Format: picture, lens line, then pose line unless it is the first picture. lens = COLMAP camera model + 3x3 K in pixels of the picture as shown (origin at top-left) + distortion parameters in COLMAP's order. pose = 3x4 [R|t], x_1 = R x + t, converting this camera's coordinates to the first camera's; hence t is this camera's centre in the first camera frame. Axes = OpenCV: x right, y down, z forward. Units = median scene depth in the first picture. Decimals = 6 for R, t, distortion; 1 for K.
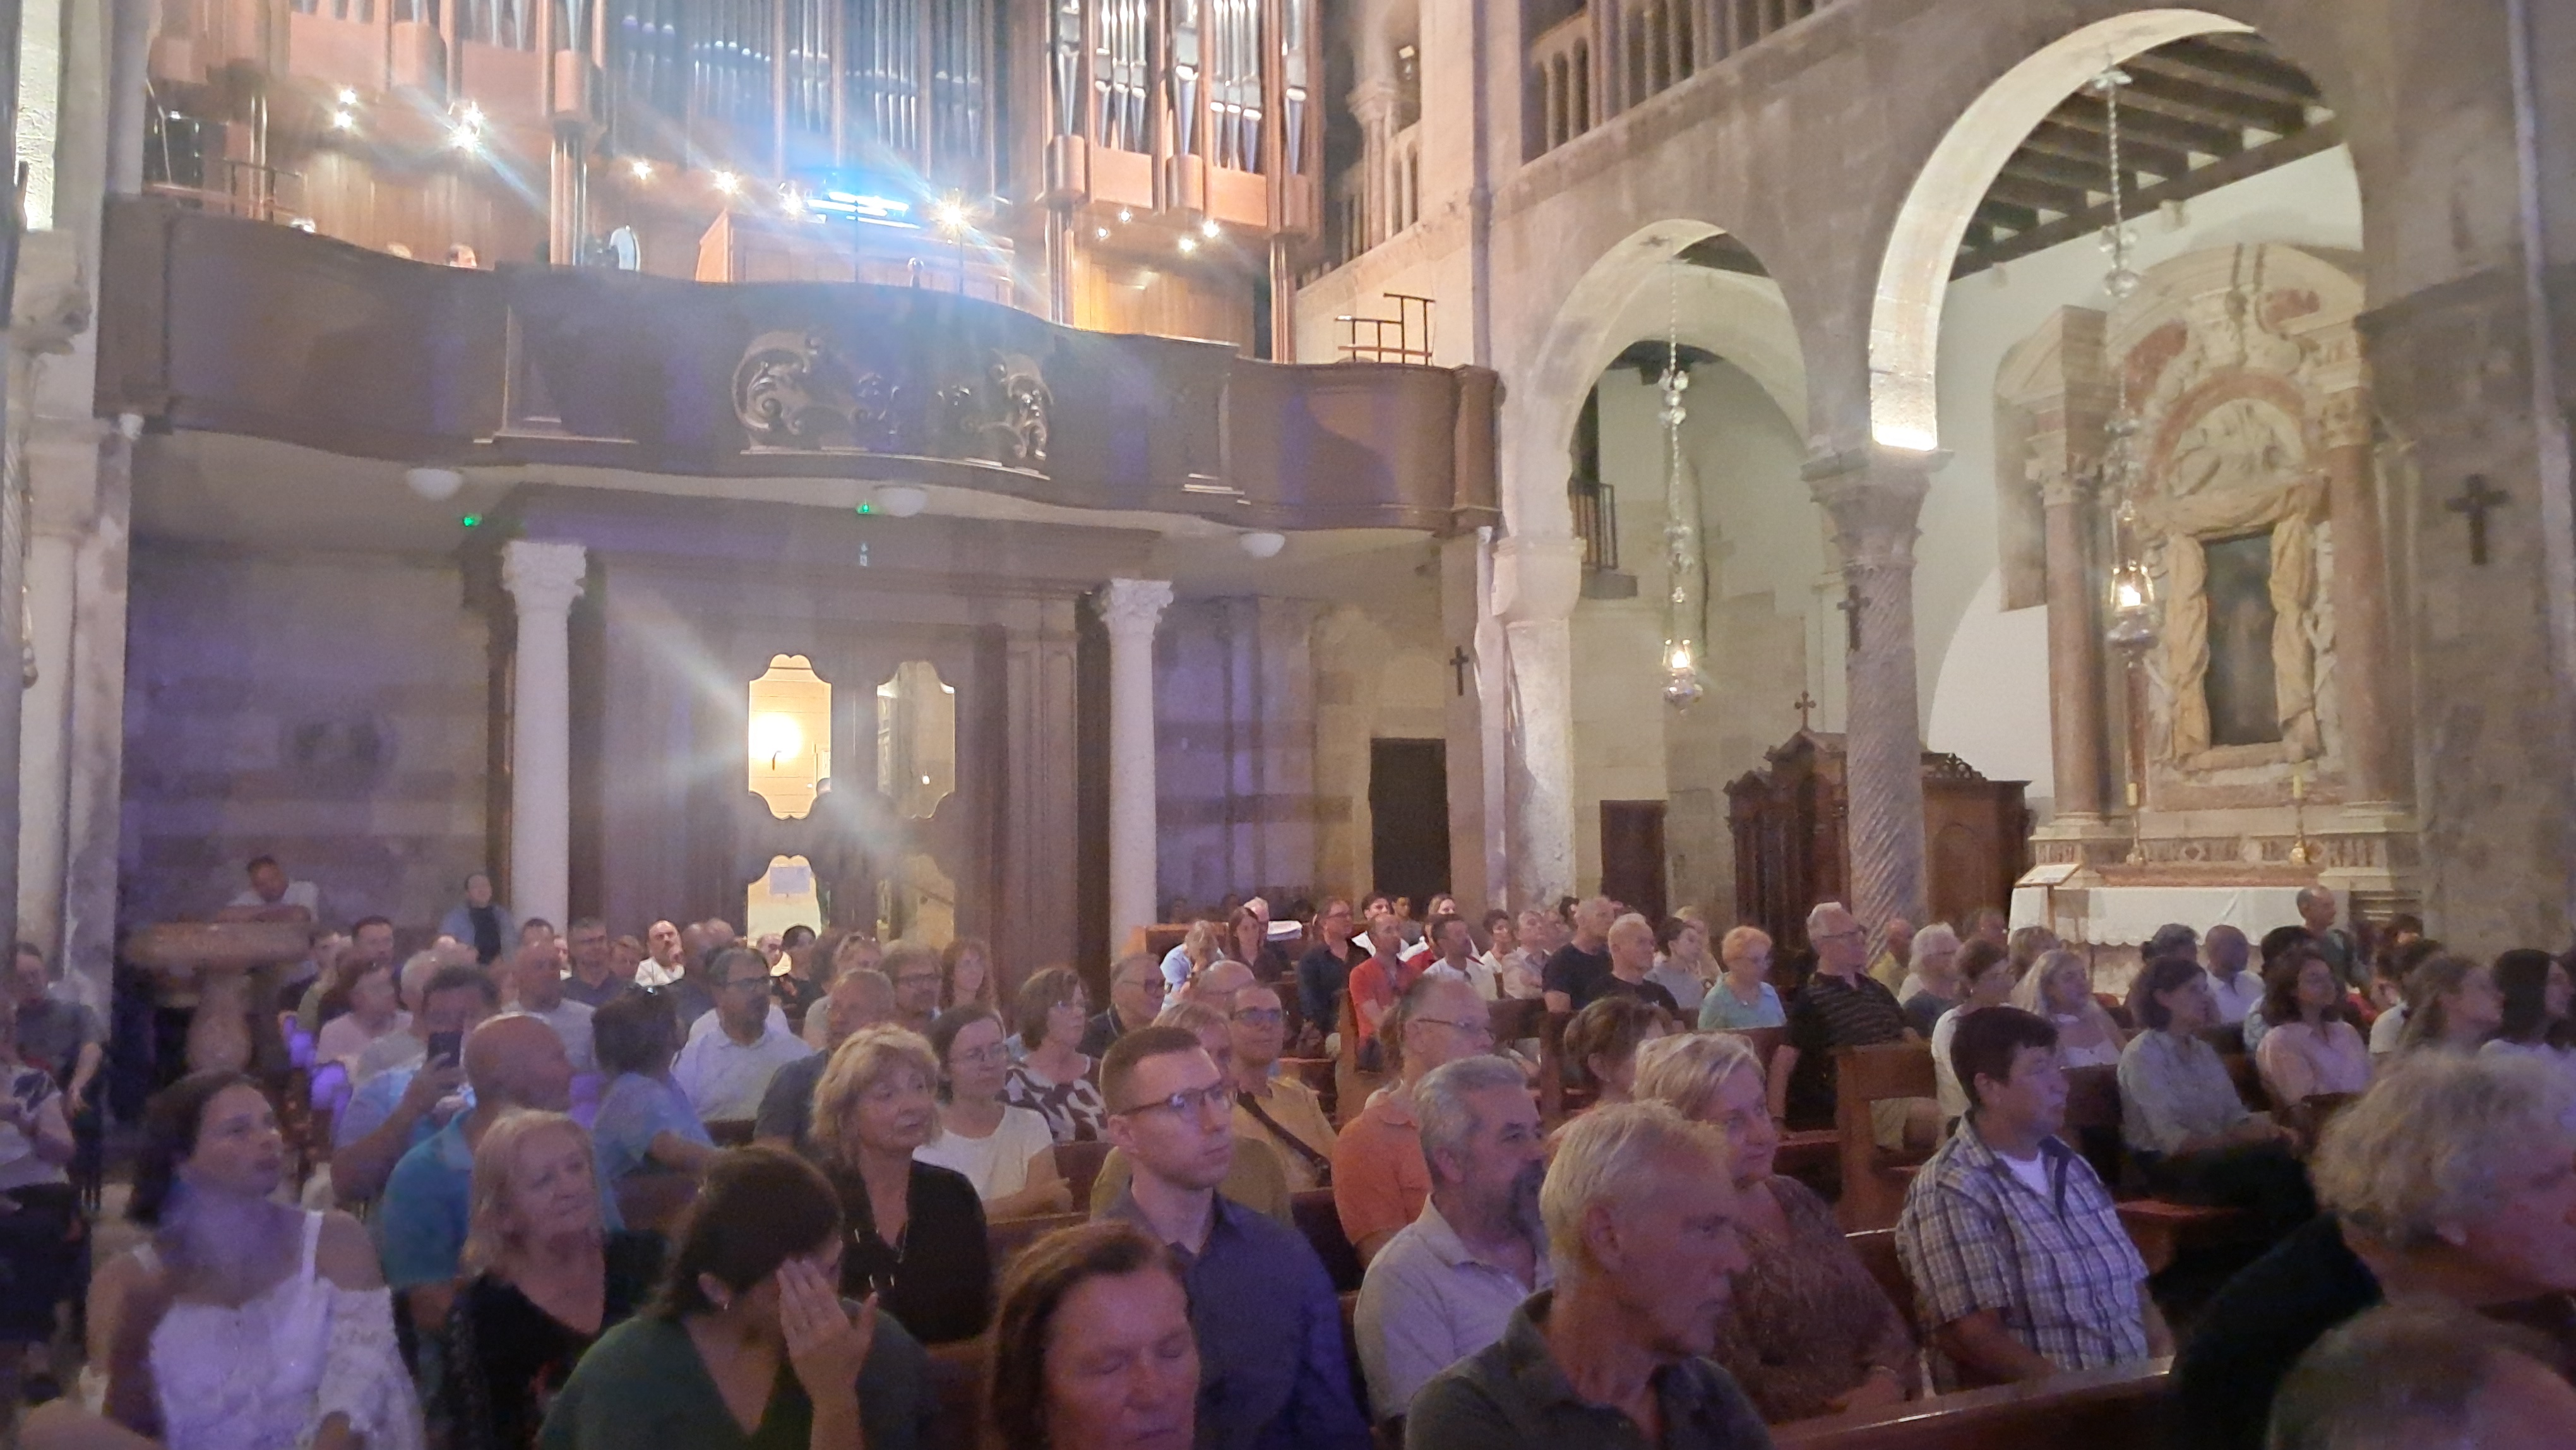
lens RADIAL K [[2013.6, 0, 1289.3], [0, 2013.6, 739.9], [0, 0, 1]] dist [0.057802, -0.078100]
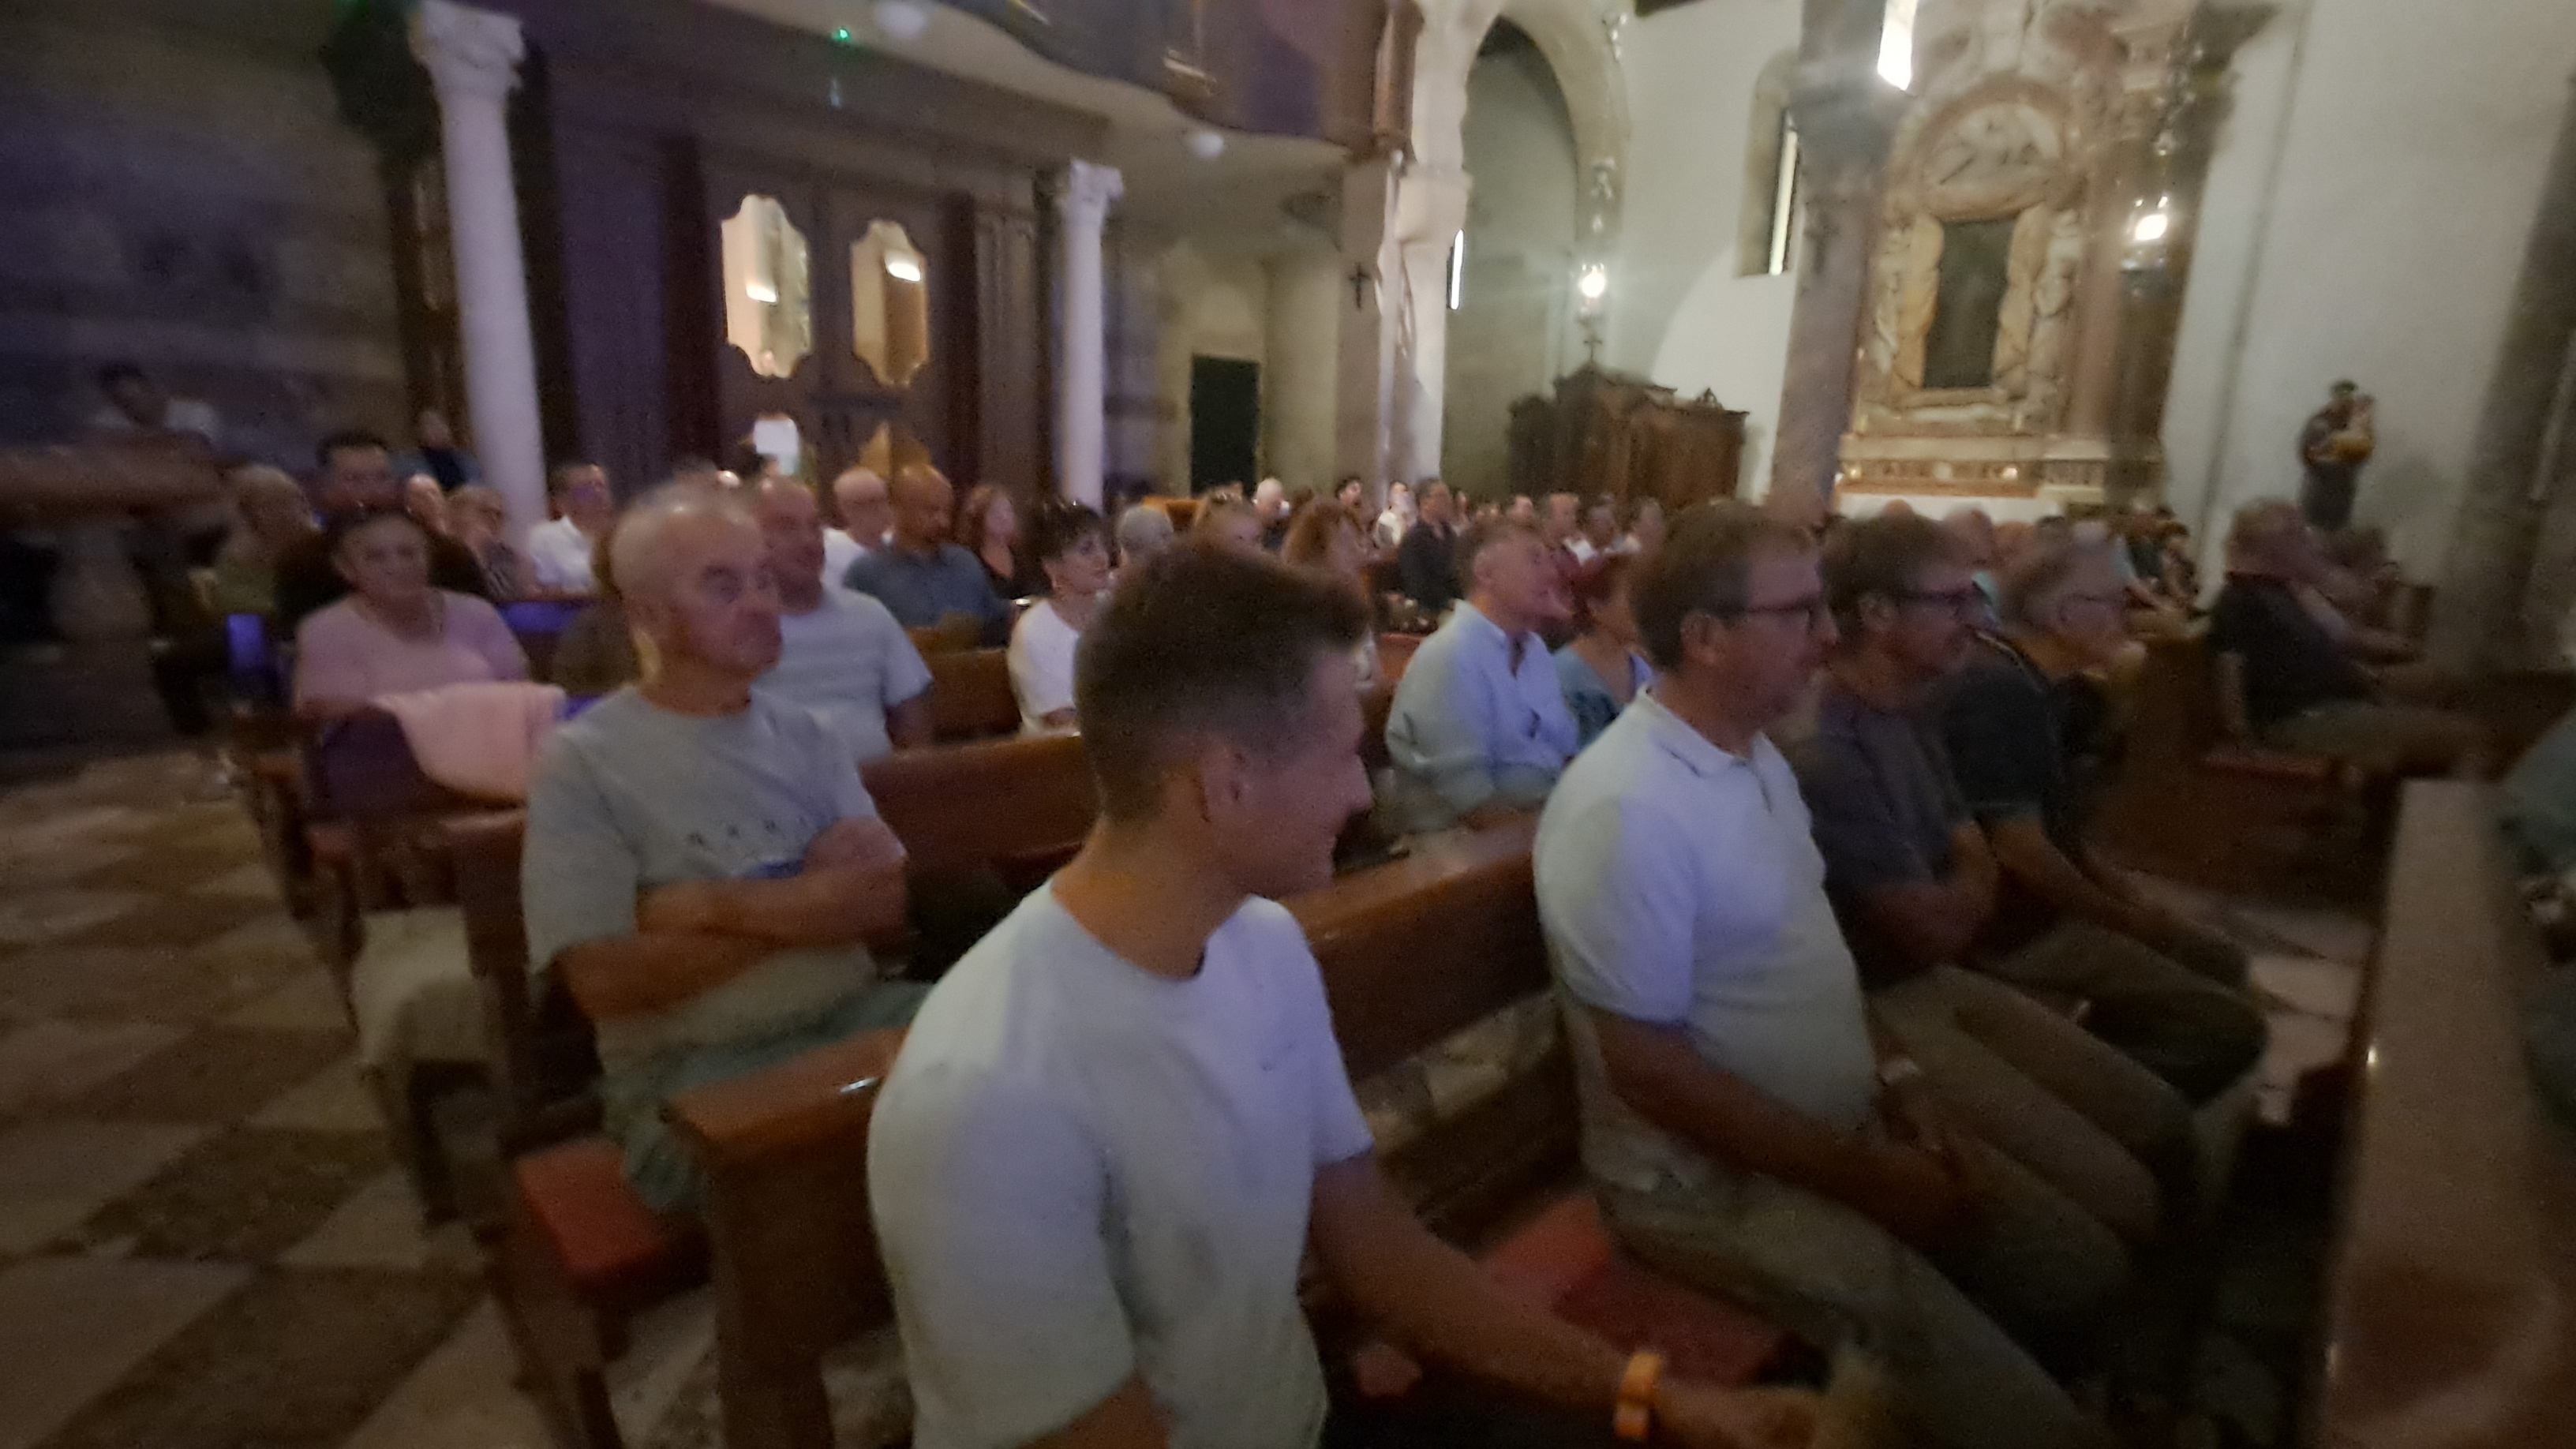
lens RADIAL K [[1167.2, 0, 1270.5], [0, 1167.2, 724.2], [0, 0, 1]] dist [-0.001196, 0.006711]
pose [[0.957941, -0.019404, 0.286308, -0.177838], [-0.058392, 0.963658, 0.260680, 0.039611], [-0.280961, -0.266434, 0.921994, 0.352891]]
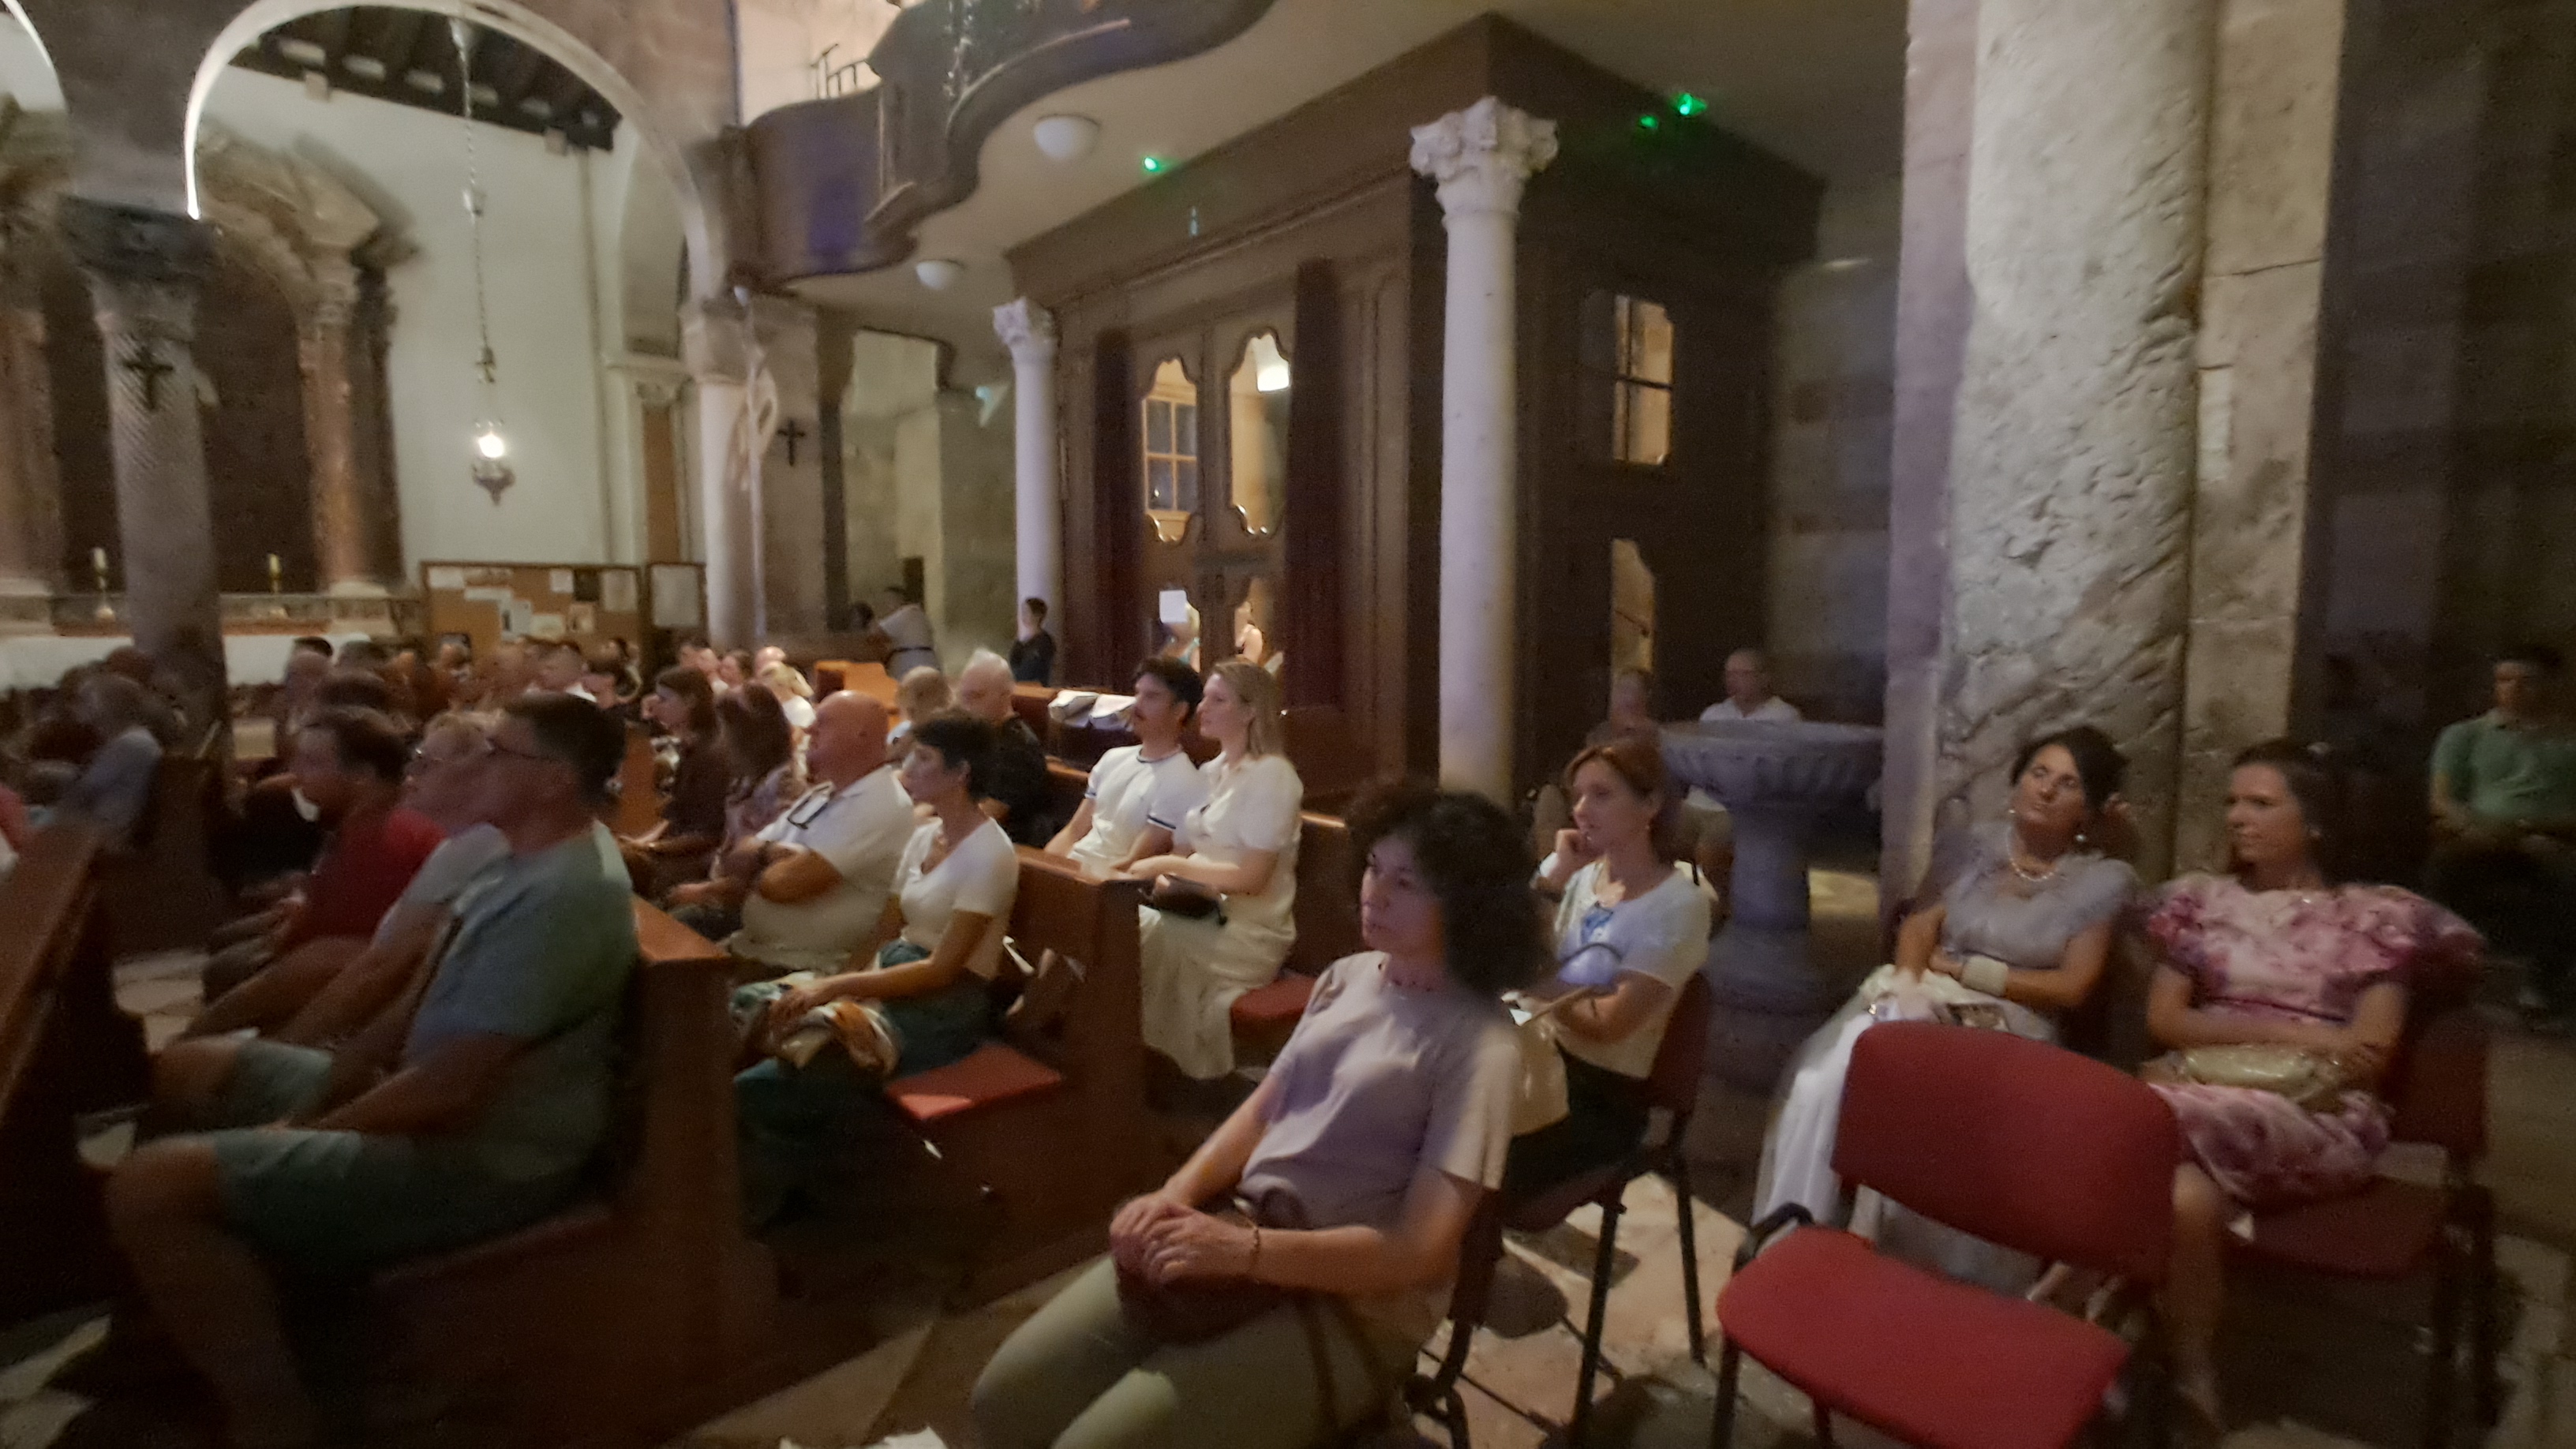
lens RADIAL K [[1167.2, 0, 1270.5], [0, 1167.2, 724.2], [0, 0, 1]] dist [-0.001196, 0.006711]
pose [[0.236970, 0.105361, -0.965787, 0.287486], [0.069778, 0.989689, 0.125089, 0.057087], [0.969008, -0.097033, 0.227174, 0.898388]]
